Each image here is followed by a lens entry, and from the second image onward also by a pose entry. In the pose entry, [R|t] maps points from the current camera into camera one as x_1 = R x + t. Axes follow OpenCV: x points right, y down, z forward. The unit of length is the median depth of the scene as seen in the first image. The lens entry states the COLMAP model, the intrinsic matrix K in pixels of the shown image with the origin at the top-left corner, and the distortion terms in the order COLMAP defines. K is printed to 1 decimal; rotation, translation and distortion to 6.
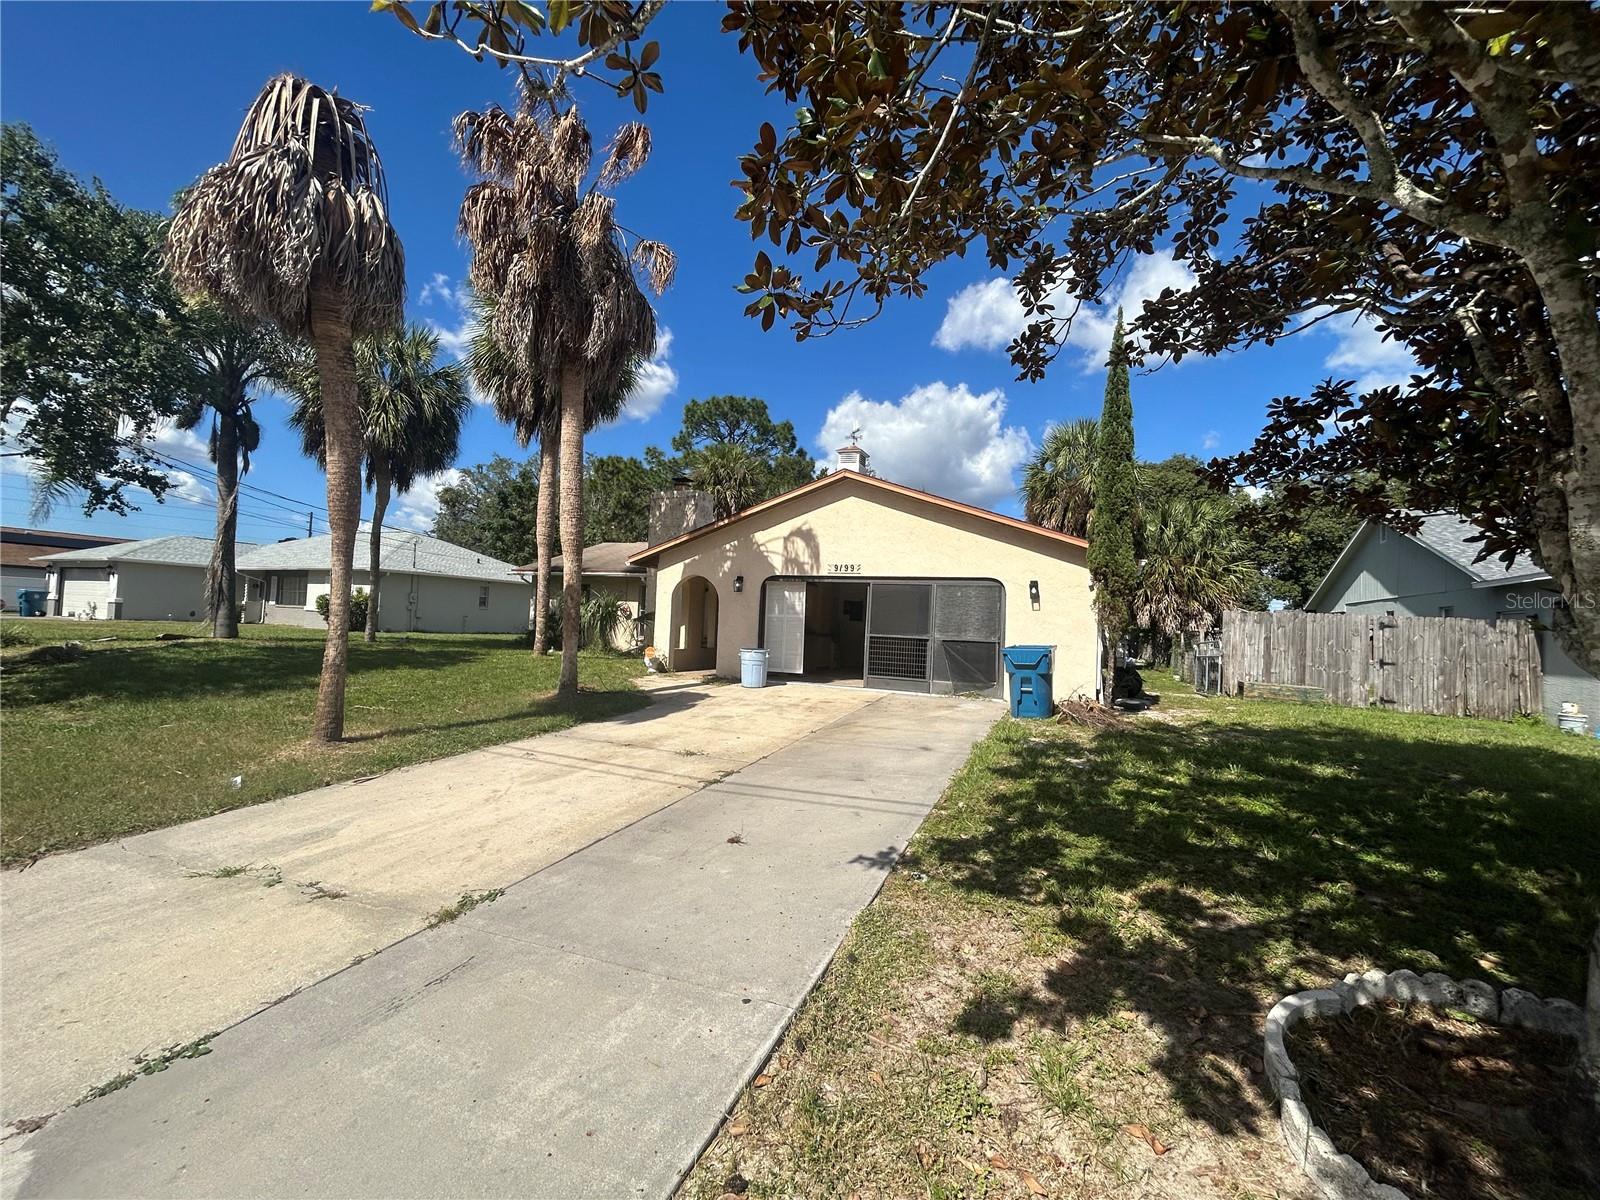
lens RADIAL K [[651.4, 0, 800.0], [0, 651.4, 600.0], [0, 0, 1]] dist [-0.000534, 0.000198]
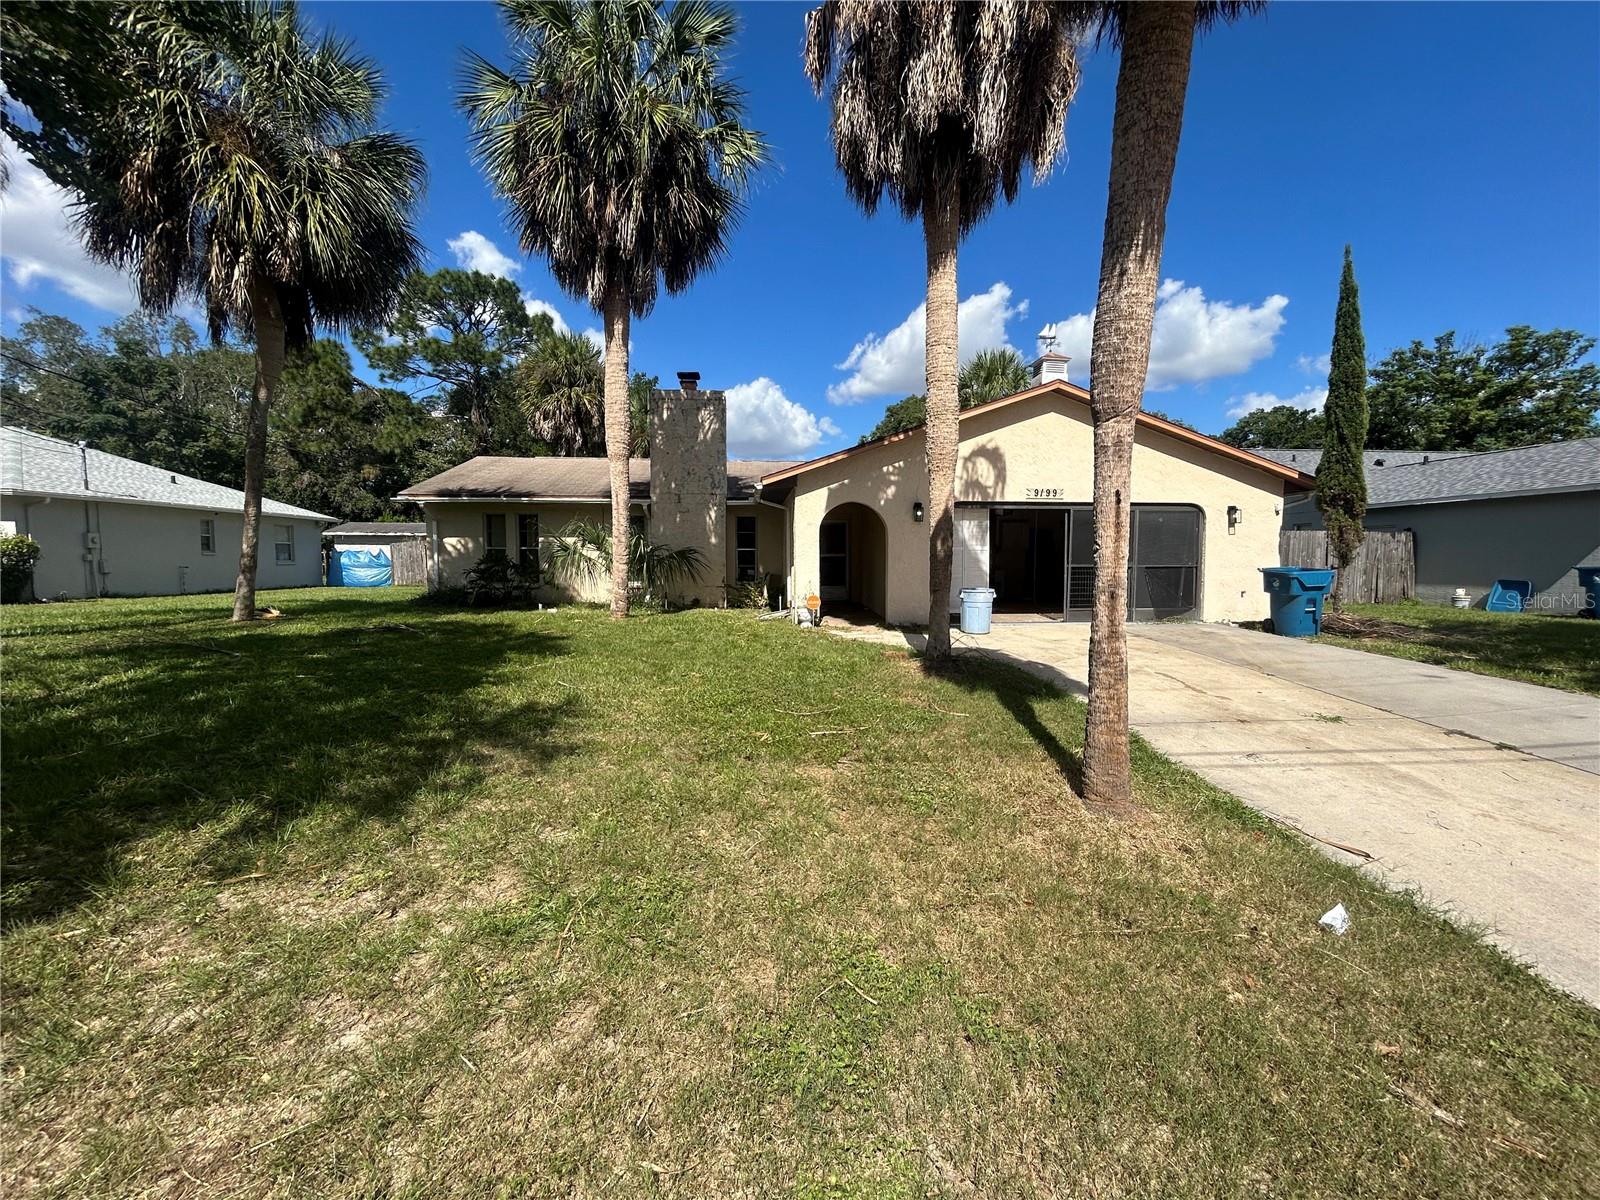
lens RADIAL K [[651.4, 0, 800.0], [0, 651.4, 600.0], [0, 0, 1]] dist [-0.000534, 0.000198]
pose [[0.879303, -0.073923, 0.470491, -0.639936], [0.020099, 0.992760, 0.118419, -0.014879], [-0.475839, -0.094670, 0.874423, 0.343335]]
